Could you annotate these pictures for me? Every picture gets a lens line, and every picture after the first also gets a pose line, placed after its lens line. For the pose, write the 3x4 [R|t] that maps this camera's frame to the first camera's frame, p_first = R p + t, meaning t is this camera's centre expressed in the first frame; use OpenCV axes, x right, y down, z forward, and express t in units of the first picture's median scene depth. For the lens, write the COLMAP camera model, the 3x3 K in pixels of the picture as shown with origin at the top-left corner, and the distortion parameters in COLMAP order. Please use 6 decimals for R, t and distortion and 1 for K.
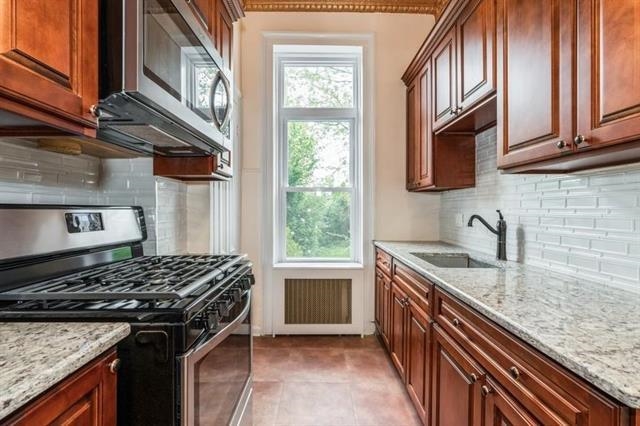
lens RADIAL K [[290.6, 0, 323.8], [0, 290.6, 211.2], [0, 0, 1]] dist [0.000242, 0.000051]
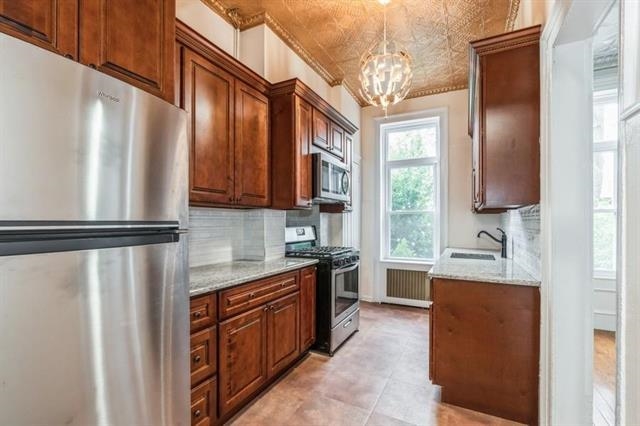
lens RADIAL K [[290.6, 0, 320.4], [0, 290.6, 218.3], [0, 0, 1]] dist [0.000242, 0.000051]
pose [[0.887549, -0.009230, -0.460622, 0.396954], [0.000773, 0.999828, -0.018547, -0.026590], [0.460714, 0.016105, 0.887403, -0.854652]]
